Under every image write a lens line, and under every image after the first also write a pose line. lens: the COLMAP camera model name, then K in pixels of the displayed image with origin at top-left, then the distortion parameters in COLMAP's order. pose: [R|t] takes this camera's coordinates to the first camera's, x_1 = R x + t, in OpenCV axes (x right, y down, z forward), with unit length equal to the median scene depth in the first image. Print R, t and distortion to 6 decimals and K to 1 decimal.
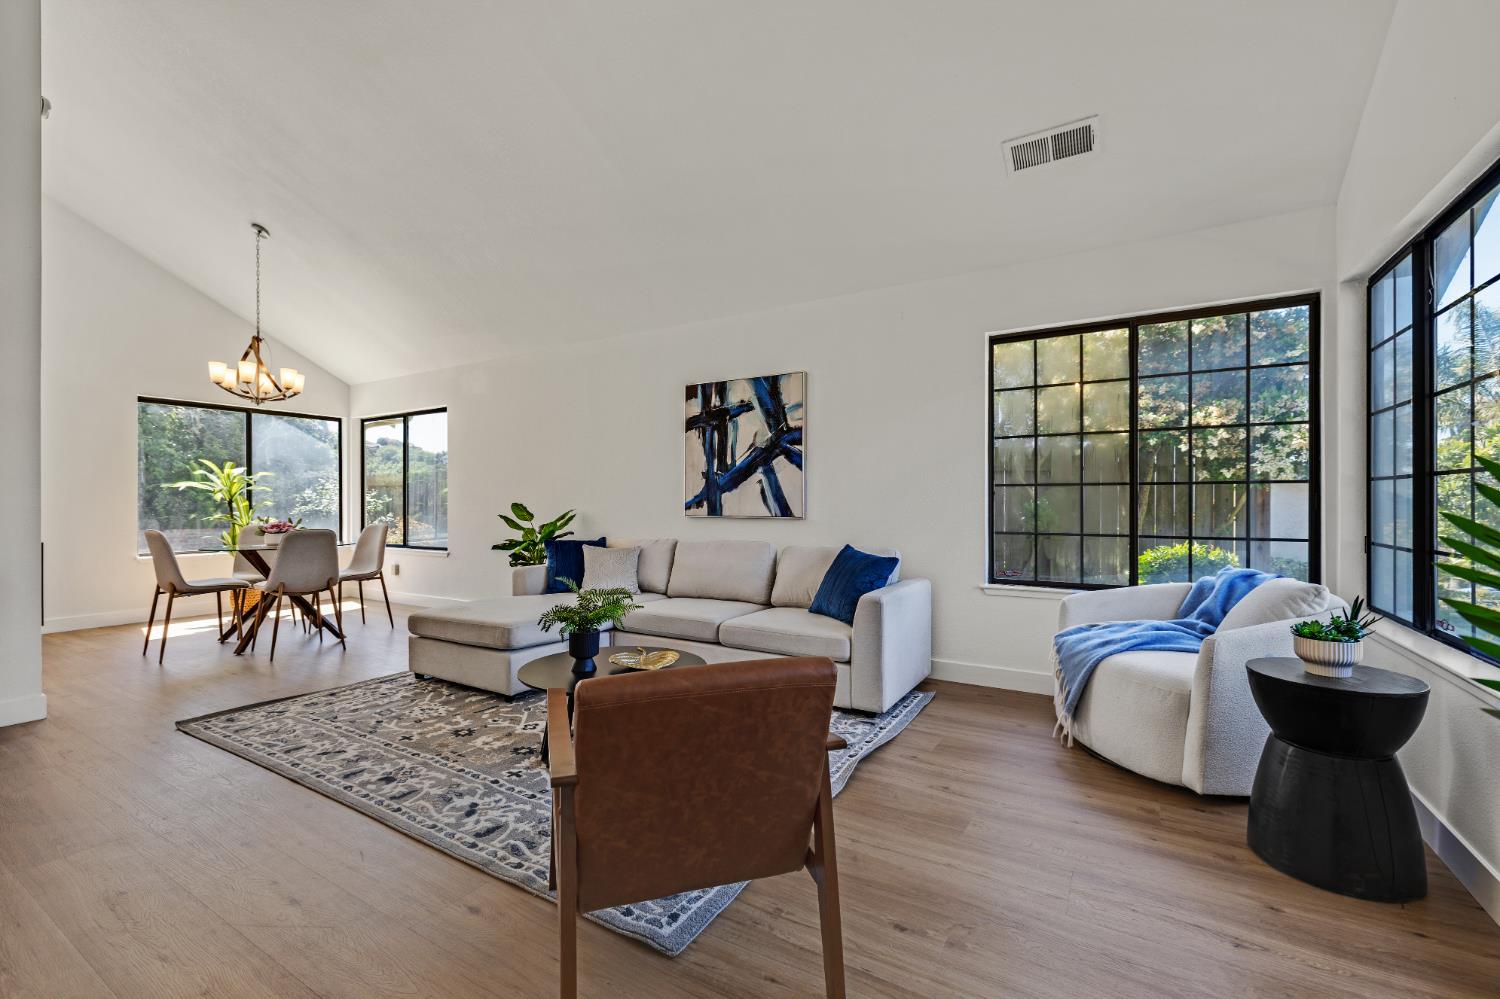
lens RADIAL K [[629.1, 0, 739.9], [0, 629.1, 502.9], [0, 0, 1]] dist [0.001869, -0.001289]
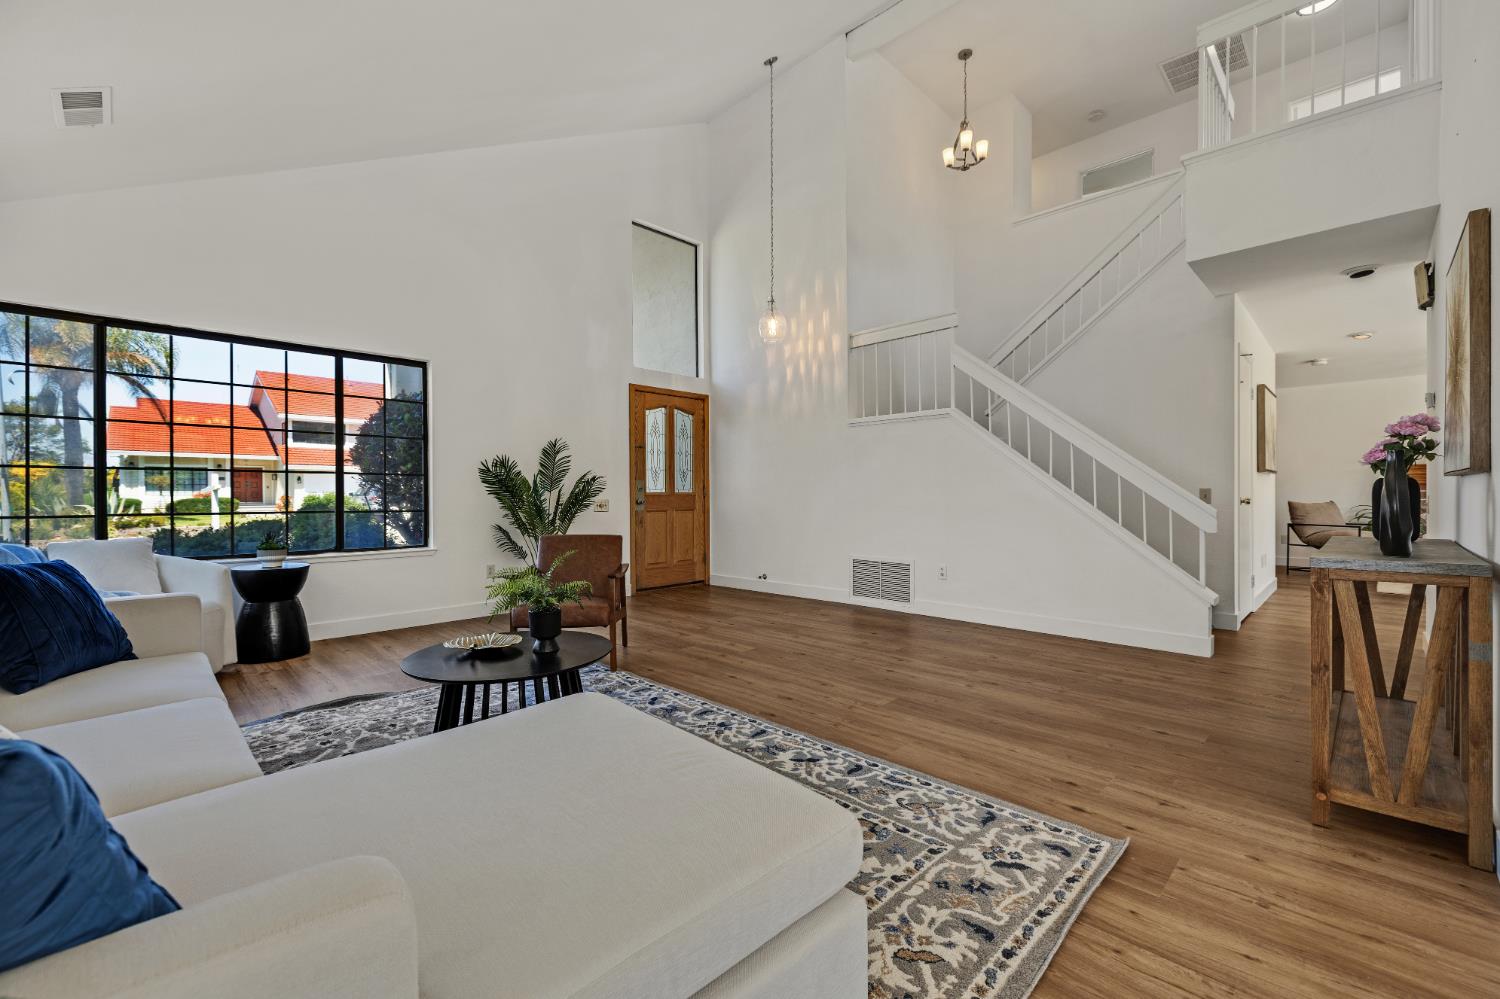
lens RADIAL K [[629.1, 0, 755.7], [0, 629.1, 505.8], [0, 0, 1]] dist [0.001869, -0.001289]
pose [[-0.975417, 0.002697, 0.220352, -0.488191], [0.006749, 0.999822, 0.017635, 0.016344], [-0.220265, 0.018689, -0.975261, 1.175350]]
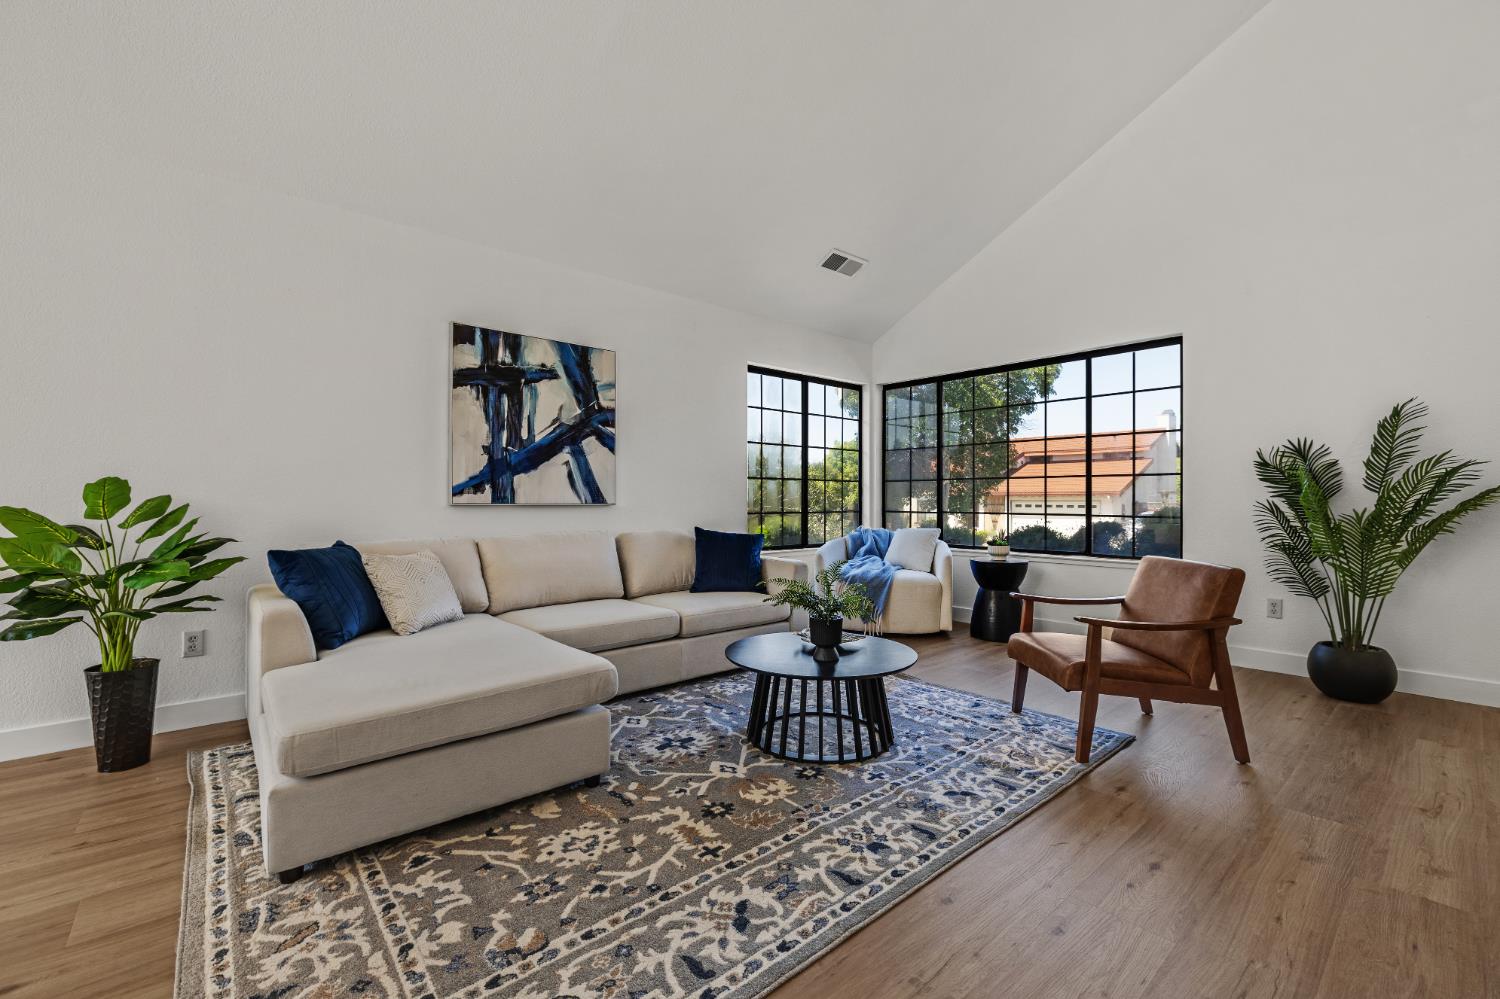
lens RADIAL K [[629.1, 0, 737.7], [0, 629.1, 498.4], [0, 0, 1]] dist [0.001869, -0.001289]
pose [[0.313015, 0.004042, 0.949740, -0.744066], [-0.001540, 0.999992, -0.003749, 0.018182], [-0.949747, -0.000289, 0.313018, 0.522007]]
